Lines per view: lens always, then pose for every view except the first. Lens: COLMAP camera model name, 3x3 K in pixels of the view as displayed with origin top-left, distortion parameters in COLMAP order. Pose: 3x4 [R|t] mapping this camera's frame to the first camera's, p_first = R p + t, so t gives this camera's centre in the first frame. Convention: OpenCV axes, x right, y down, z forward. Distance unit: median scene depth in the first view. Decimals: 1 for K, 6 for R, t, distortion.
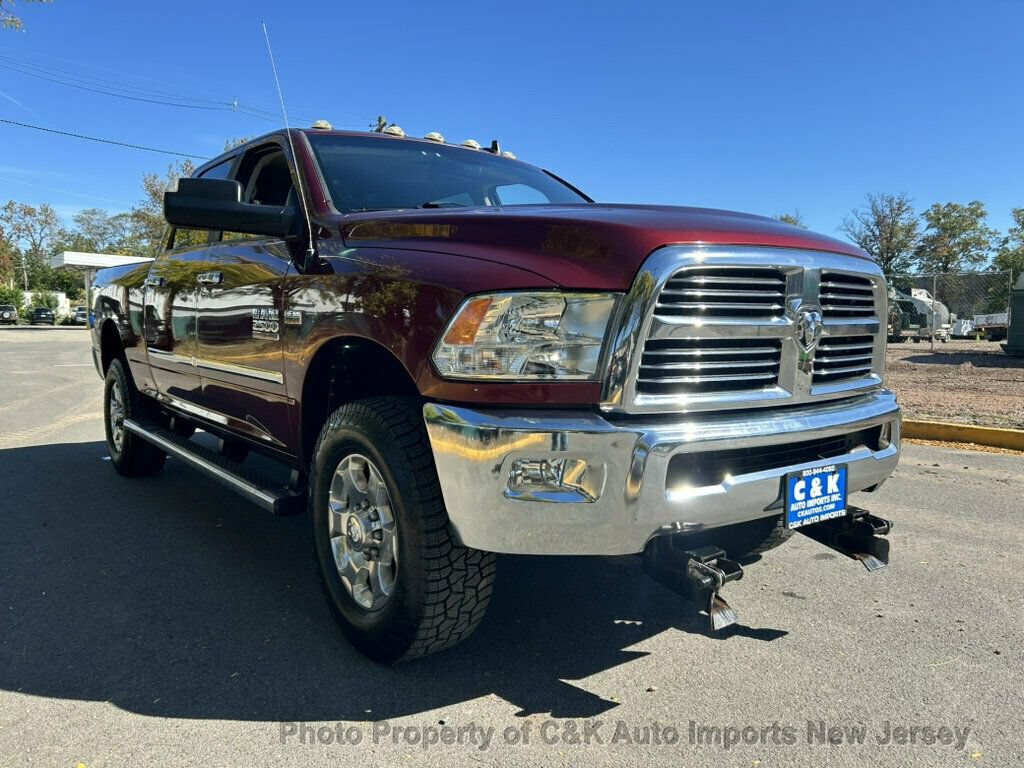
lens RADIAL K [[771.5, 0, 517.7], [0, 771.5, 379.7], [0, 0, 1]] dist [0.052951, -0.057883]
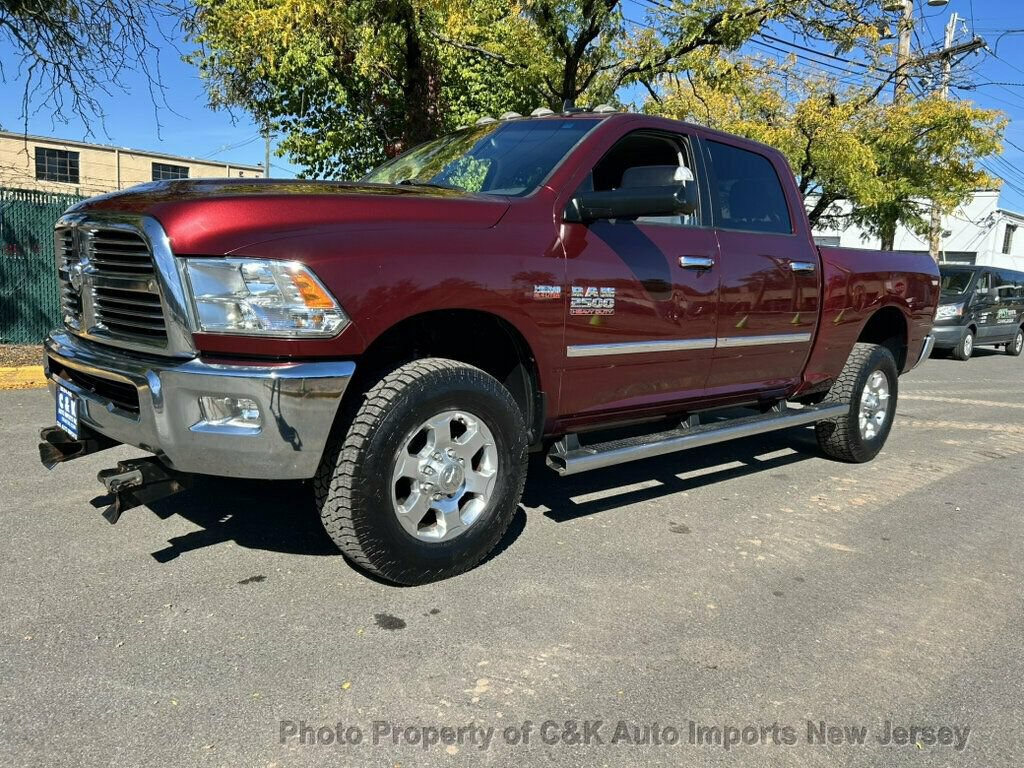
lens RADIAL K [[771.5, 0, 530.1], [0, 771.5, 376.4], [0, 0, 1]] dist [0.052951, -0.057883]
pose [[0.107034, 0.140260, -0.984312, 1.554148], [-0.137181, 0.982614, 0.125101, -0.150212], [0.984746, 0.121639, 0.124414, 1.447189]]
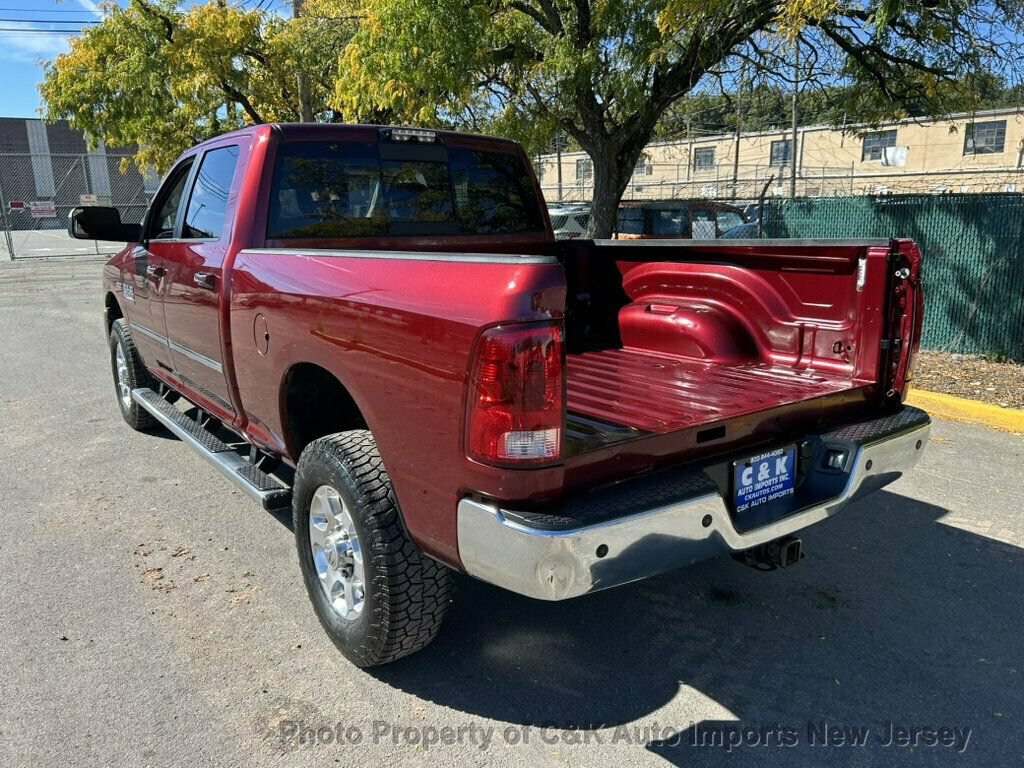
lens RADIAL K [[771.5, 0, 507.4], [0, 771.5, 393.1], [0, 0, 1]] dist [0.052951, -0.057883]
pose [[-0.999546, -0.004533, 0.029792, -0.800545], [0.004715, 0.952922, 0.303180, -0.496556], [-0.029764, 0.303183, -0.952467, 3.710420]]
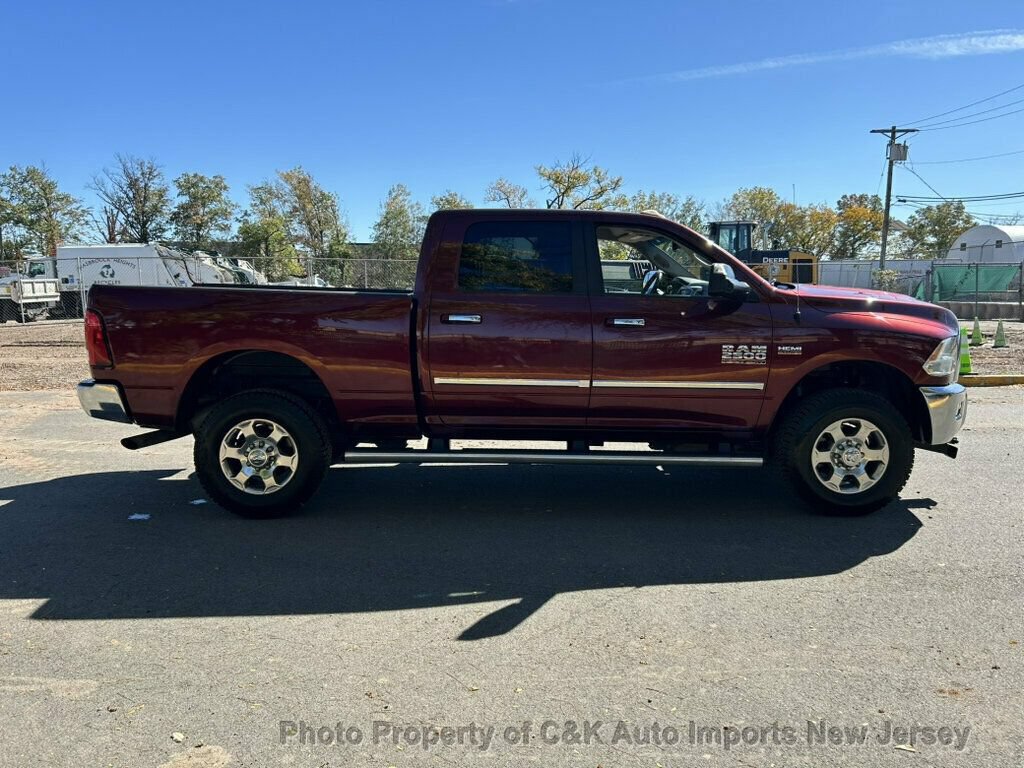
lens RADIAL K [[771.5, 0, 505.4], [0, 771.5, 381.2], [0, 0, 1]] dist [0.052951, -0.057883]
pose [[0.606026, -0.101708, 0.788915, -2.317660], [0.059728, 0.994810, 0.082371, -0.217619], [-0.793199, -0.002799, 0.608956, 0.485667]]
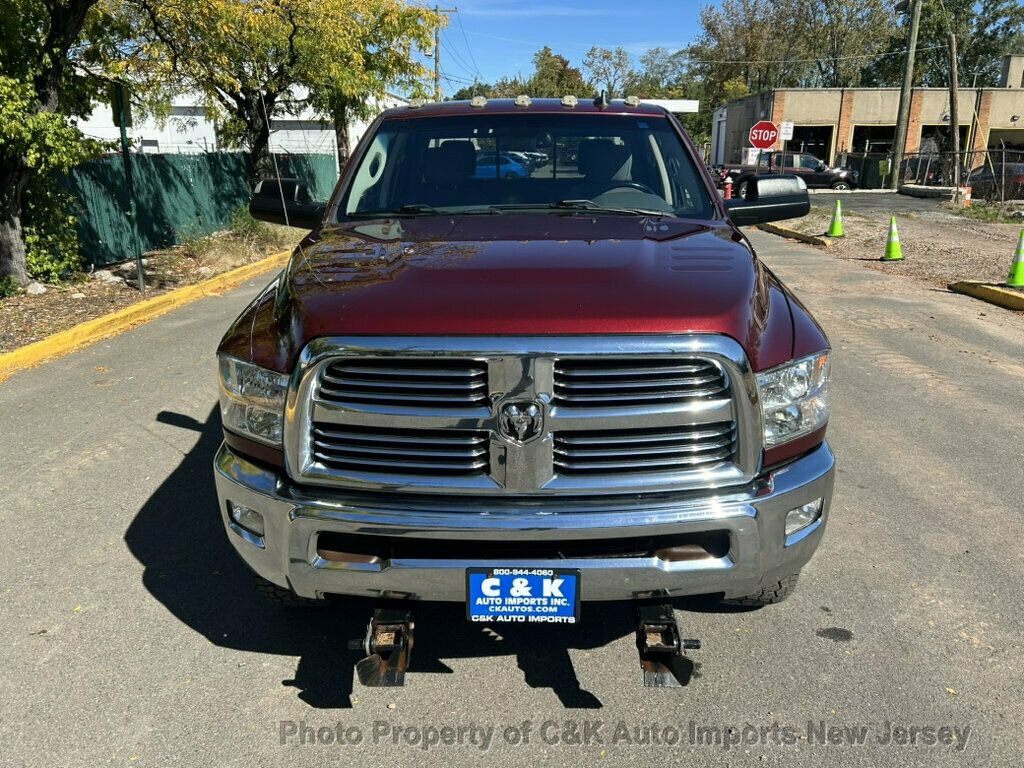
lens RADIAL K [[771.5, 0, 522.9], [0, 771.5, 386.7], [0, 0, 1]] dist [0.052951, -0.057883]
pose [[0.784766, 0.171080, -0.595712, 0.829165], [-0.038901, 0.972851, 0.228141, -0.284303], [0.618570, -0.155864, 0.770116, 0.298565]]
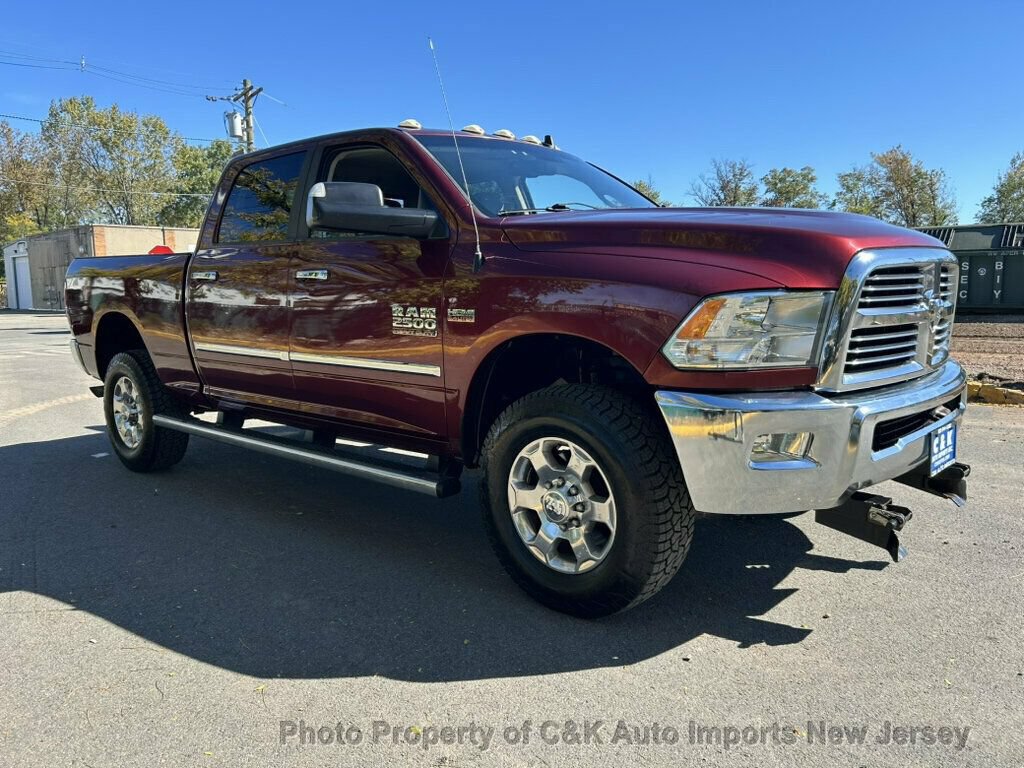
lens RADIAL K [[771.5, 0, 514.0], [0, 771.5, 379.6], [0, 0, 1]] dist [0.052951, -0.057883]
pose [[0.984014, -0.049090, 0.171194, -0.452014], [0.041705, 0.998049, 0.046474, -0.041920], [-0.173141, -0.038591, 0.984141, -0.085712]]
